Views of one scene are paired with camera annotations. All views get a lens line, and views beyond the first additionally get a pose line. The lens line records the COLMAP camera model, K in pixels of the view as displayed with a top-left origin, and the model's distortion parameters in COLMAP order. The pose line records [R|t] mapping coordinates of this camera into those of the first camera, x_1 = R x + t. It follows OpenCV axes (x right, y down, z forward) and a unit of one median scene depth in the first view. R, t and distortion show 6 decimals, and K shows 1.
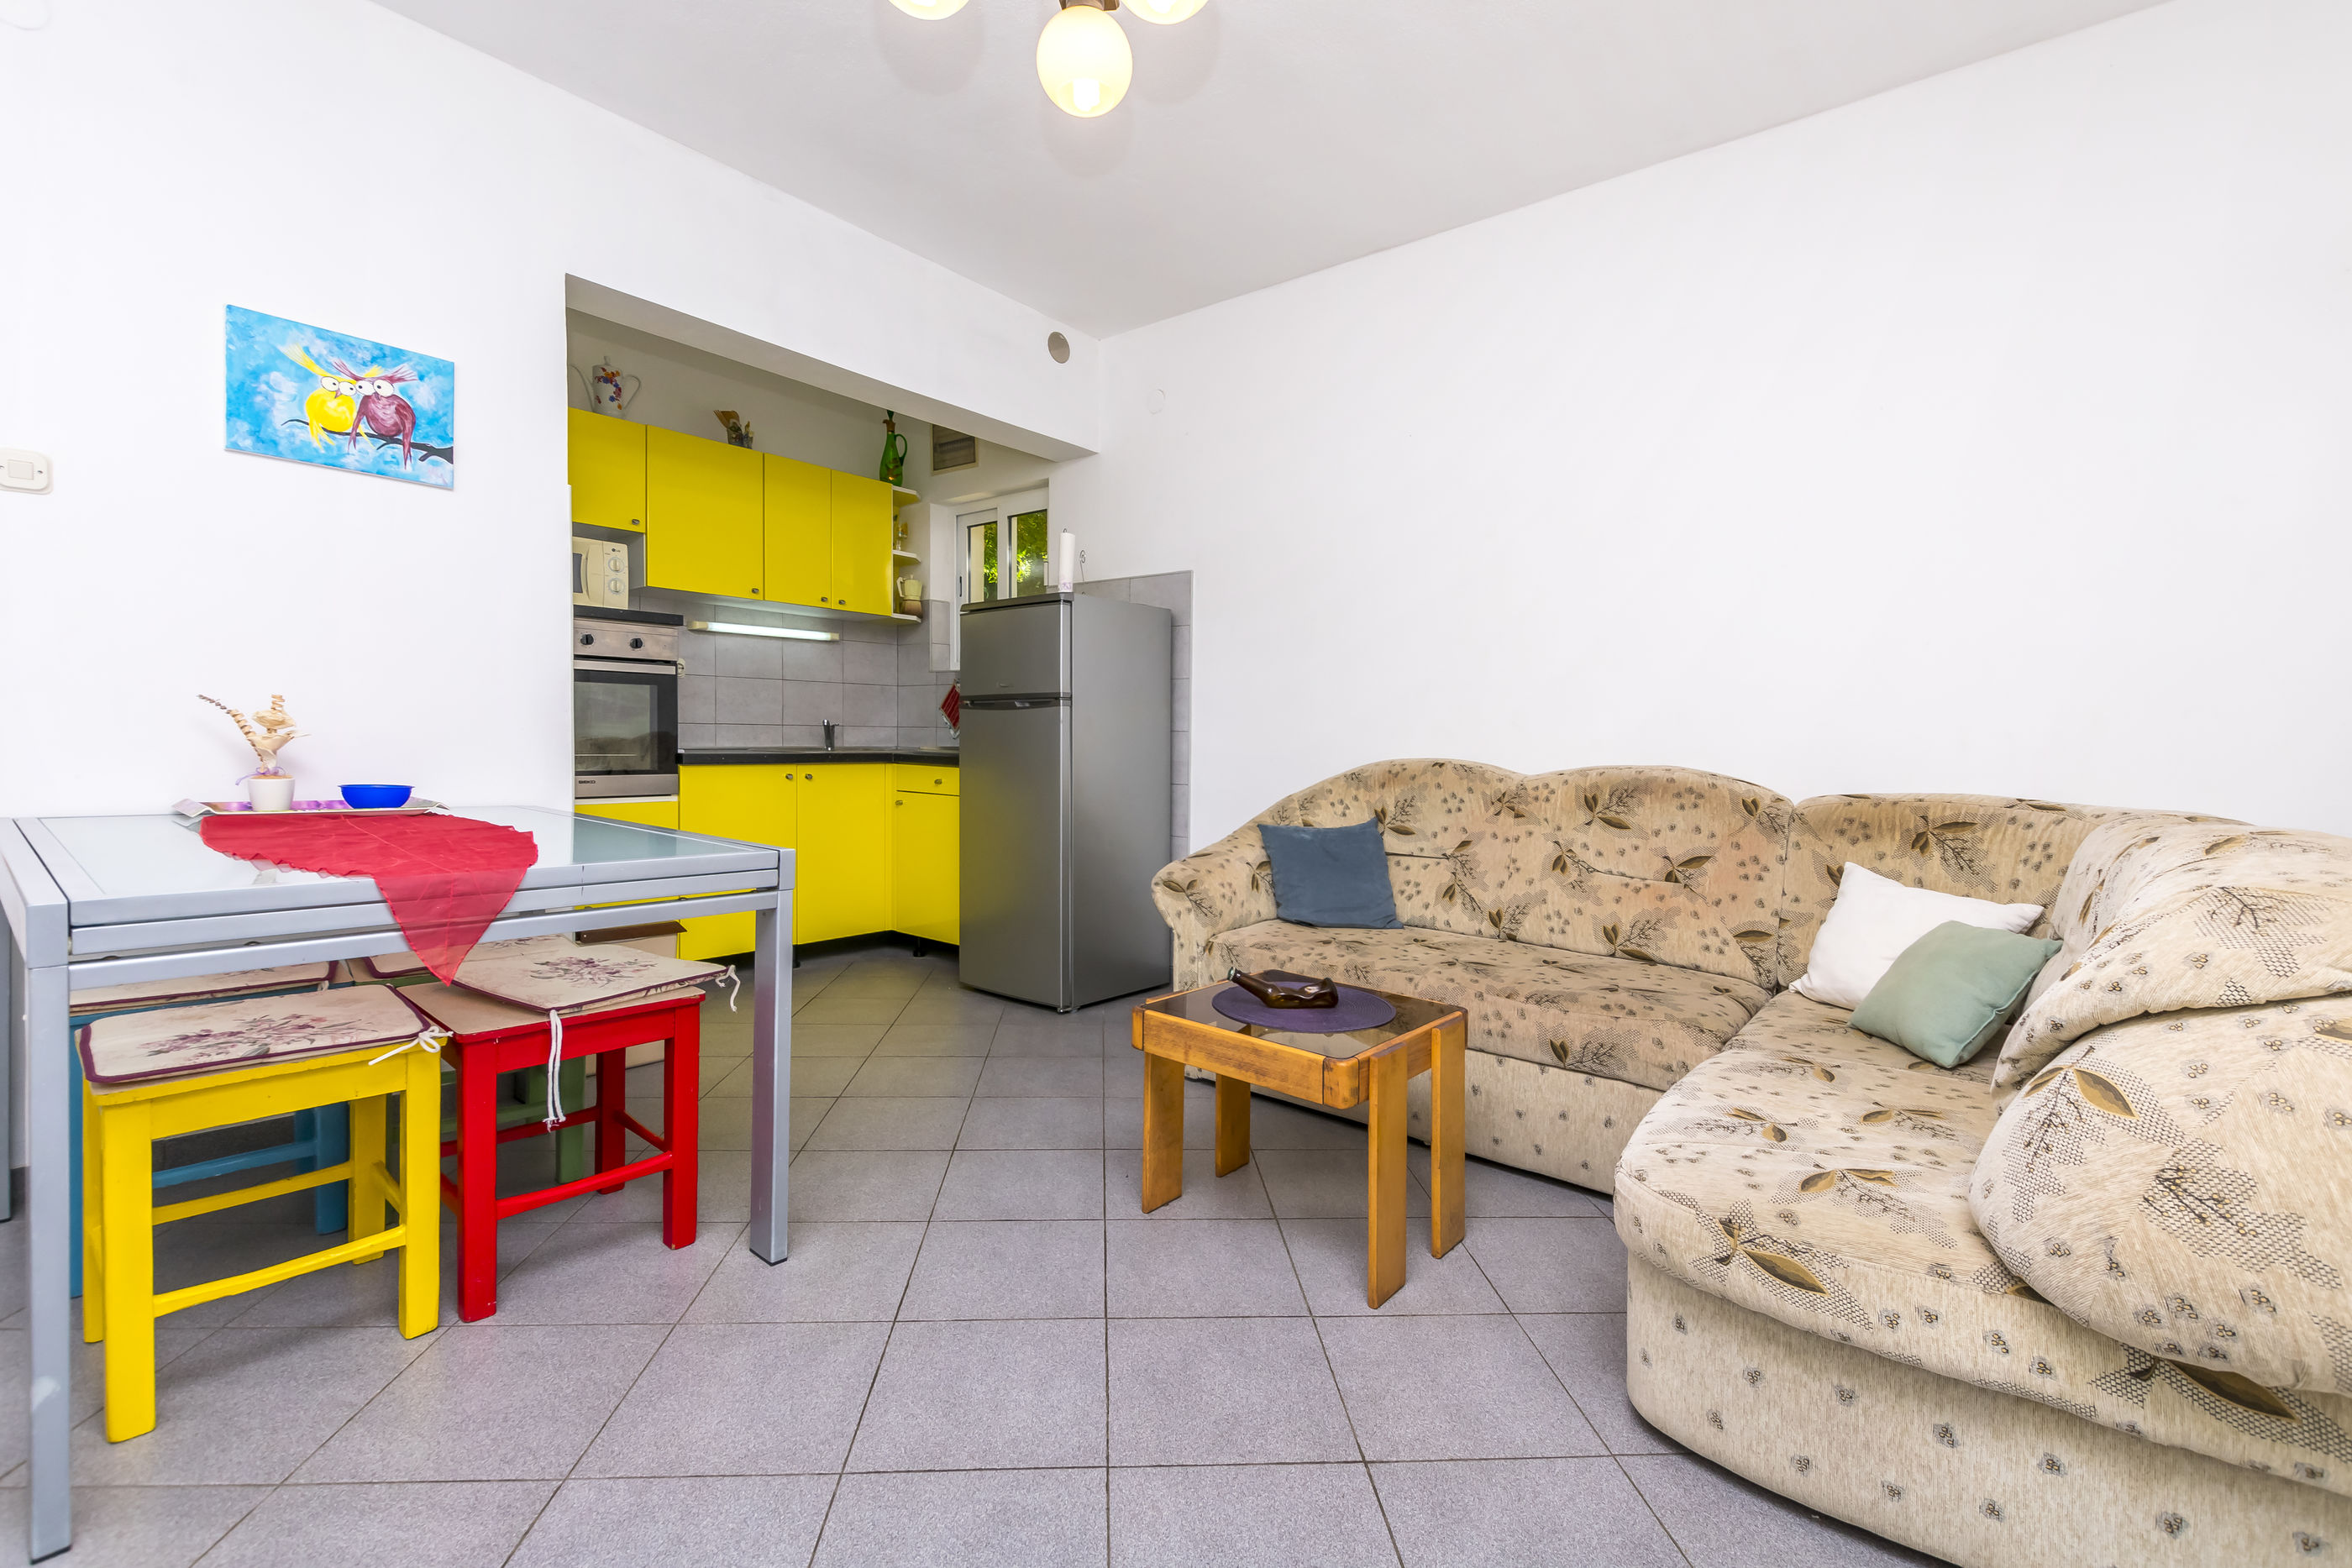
lens RADIAL K [[1030.9, 0, 1186.4], [0, 1030.9, 750.1], [0, 0, 1]] dist [-0.000710, -0.000499]
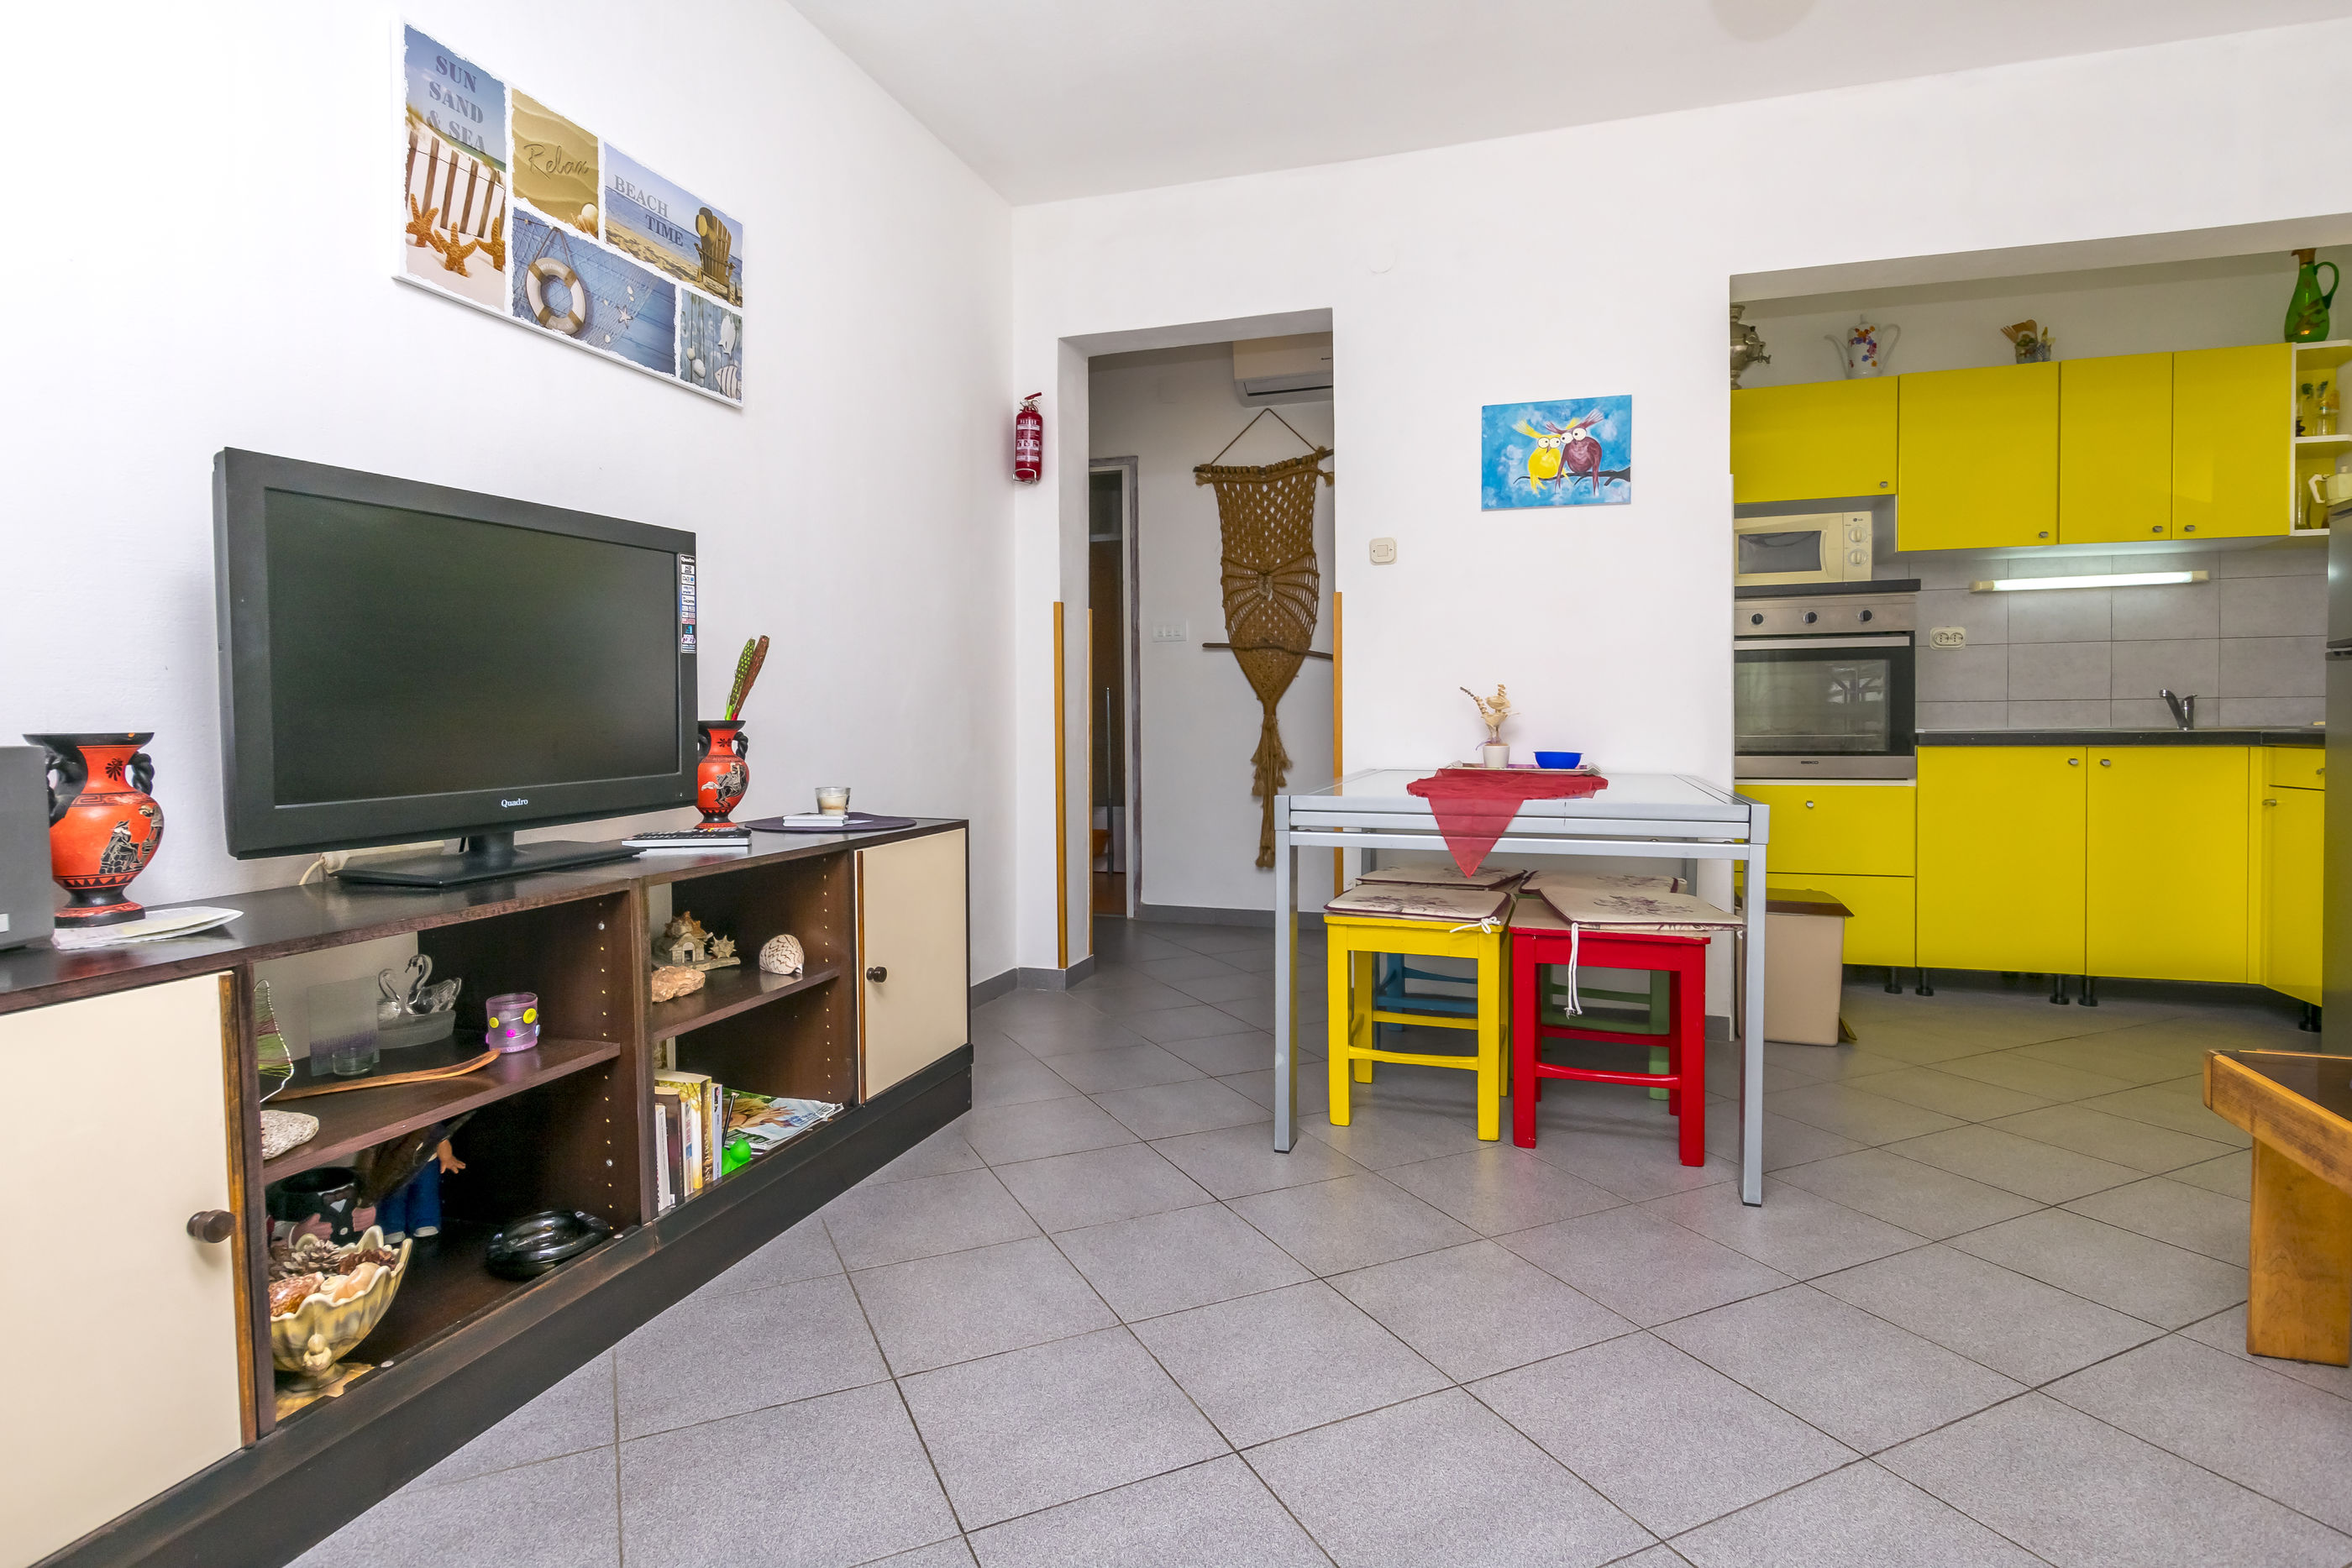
lens RADIAL K [[1202.4, 0, 1143.8], [0, 1202.4, 723.1], [0, 0, 1]] dist [0.003159, 0.000332]
pose [[0.352898, -0.024282, -0.935347, 0.393600], [-0.001126, 0.999651, -0.026376, 0.036203], [0.935661, 0.010361, 0.352748, 0.002904]]
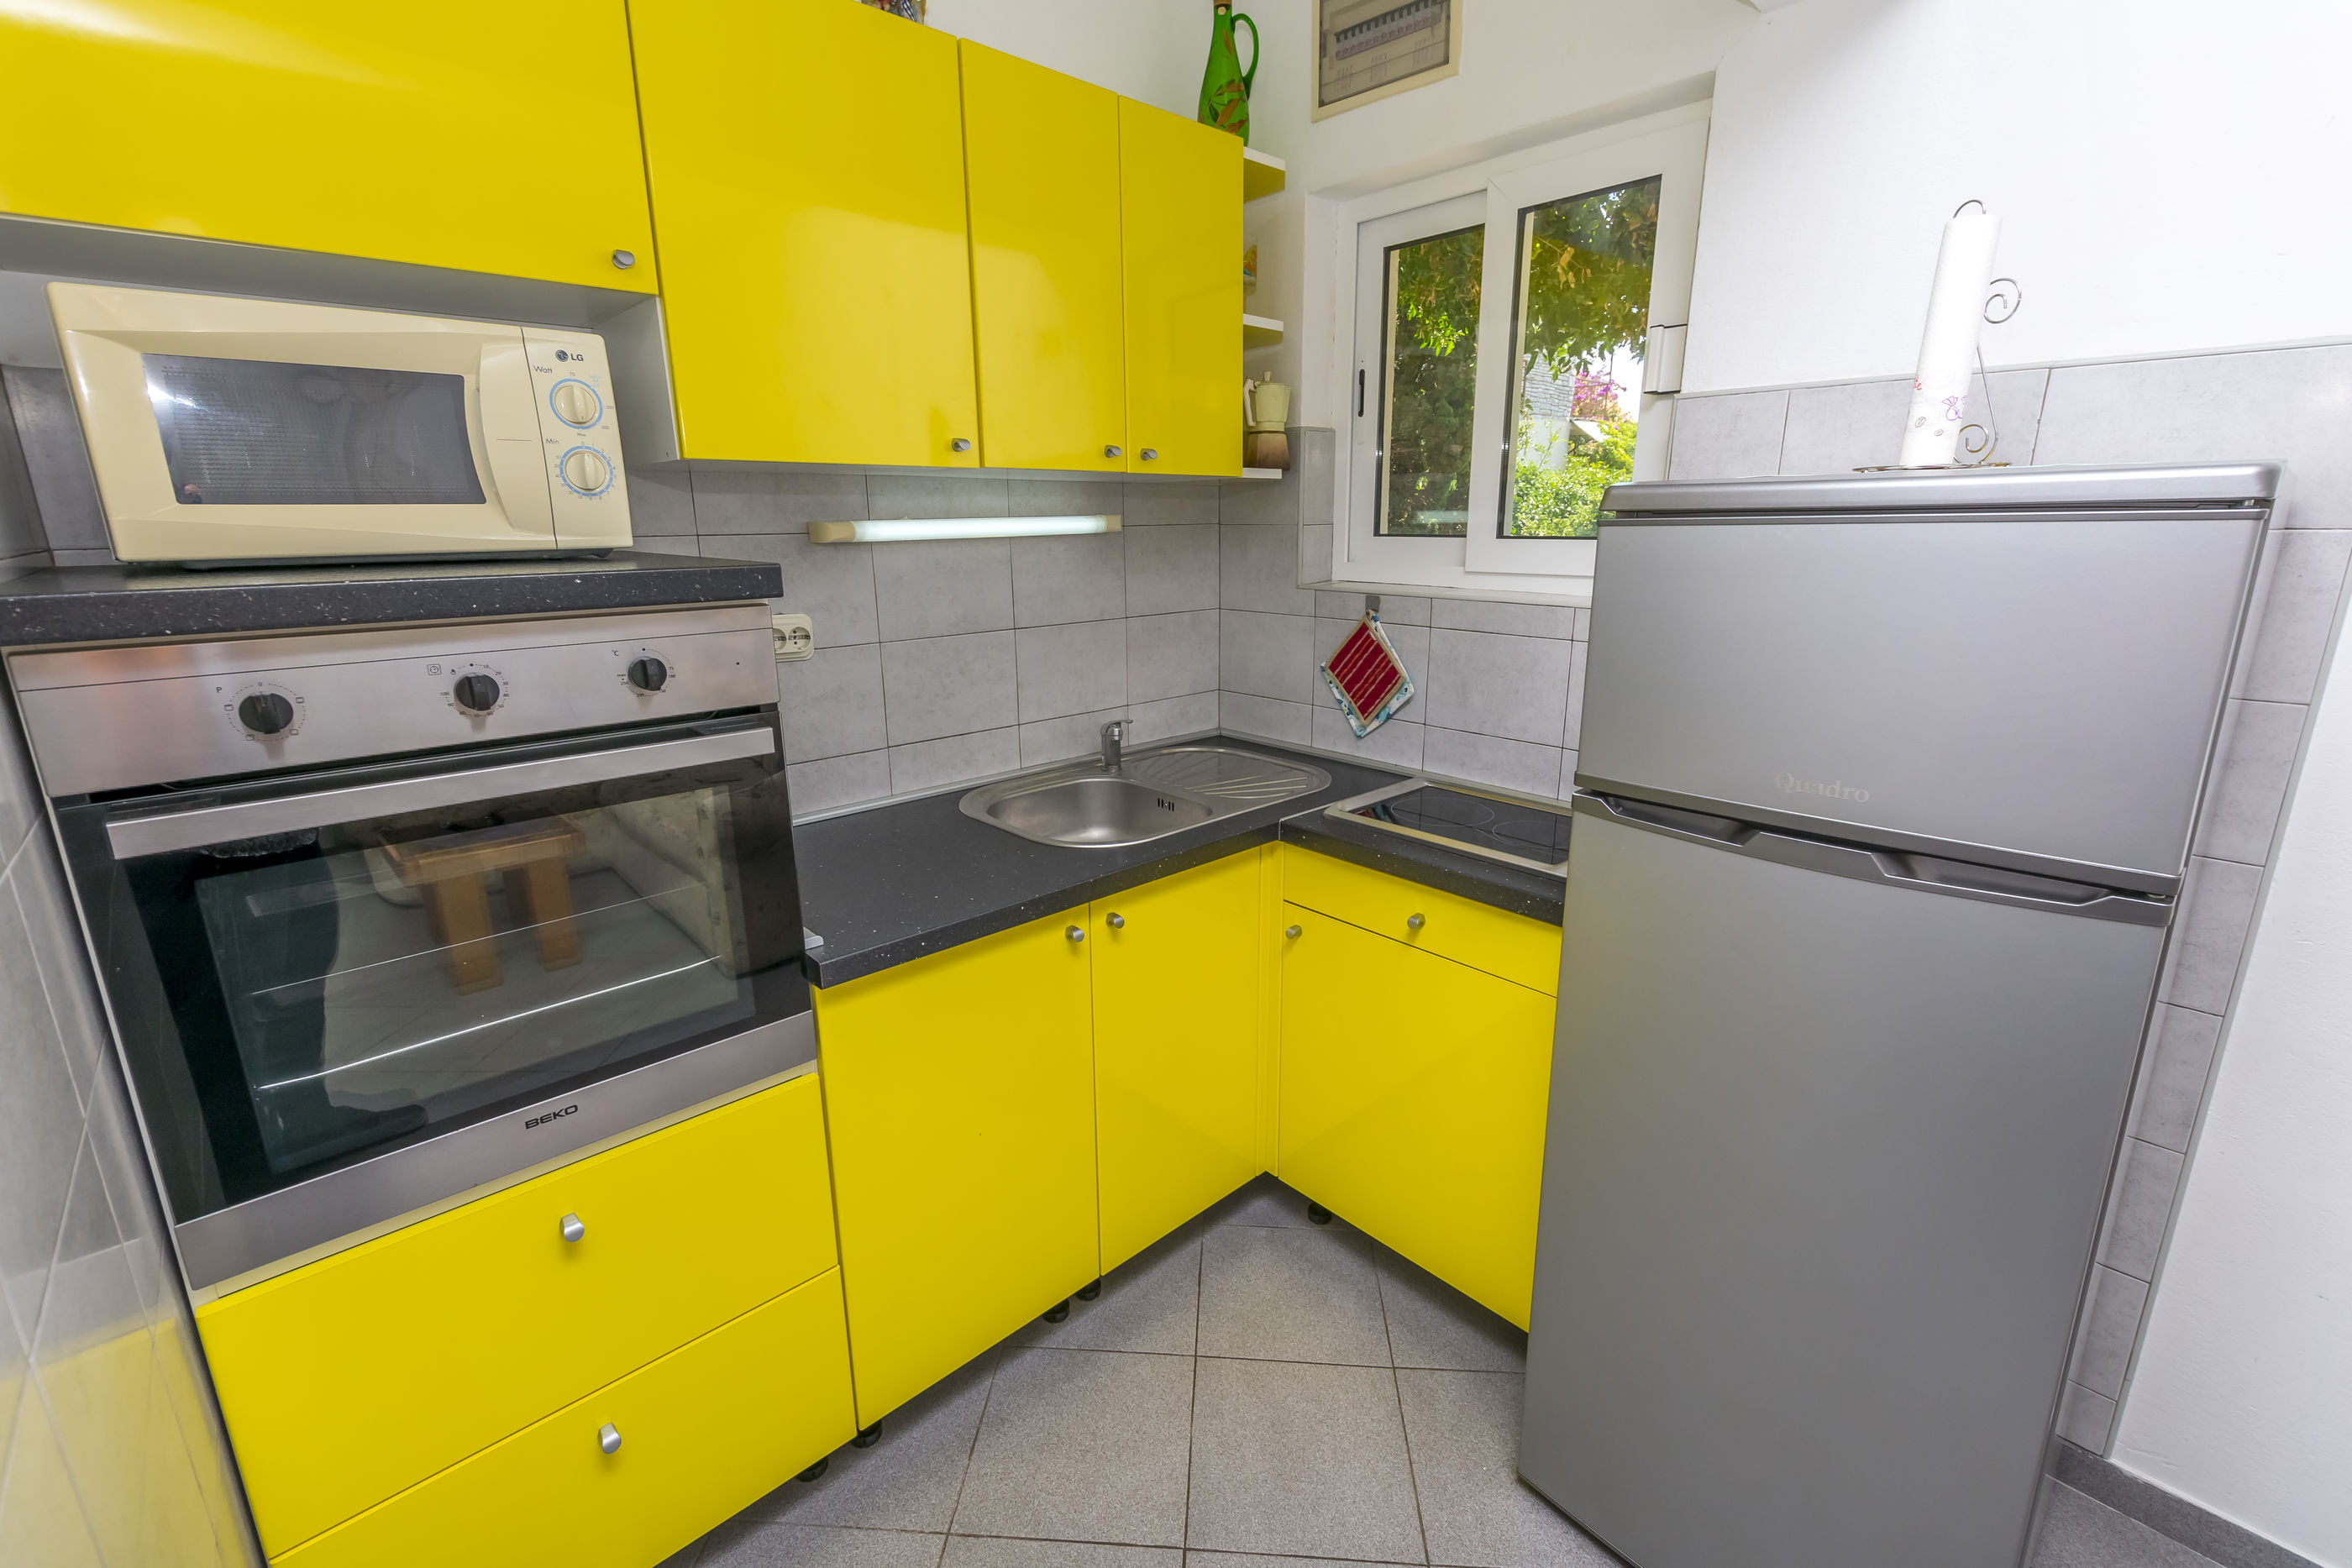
lens RADIAL K [[1011.6, 0, 1168.5], [0, 1011.6, 791.3], [0, 0, 1]] dist [0.001449, 0.000015]
pose [[0.989060, 0.017640, -0.146456, -0.510255], [0.020025, 0.967578, 0.251776, -0.222066], [0.146149, -0.251954, 0.956640, 1.110730]]
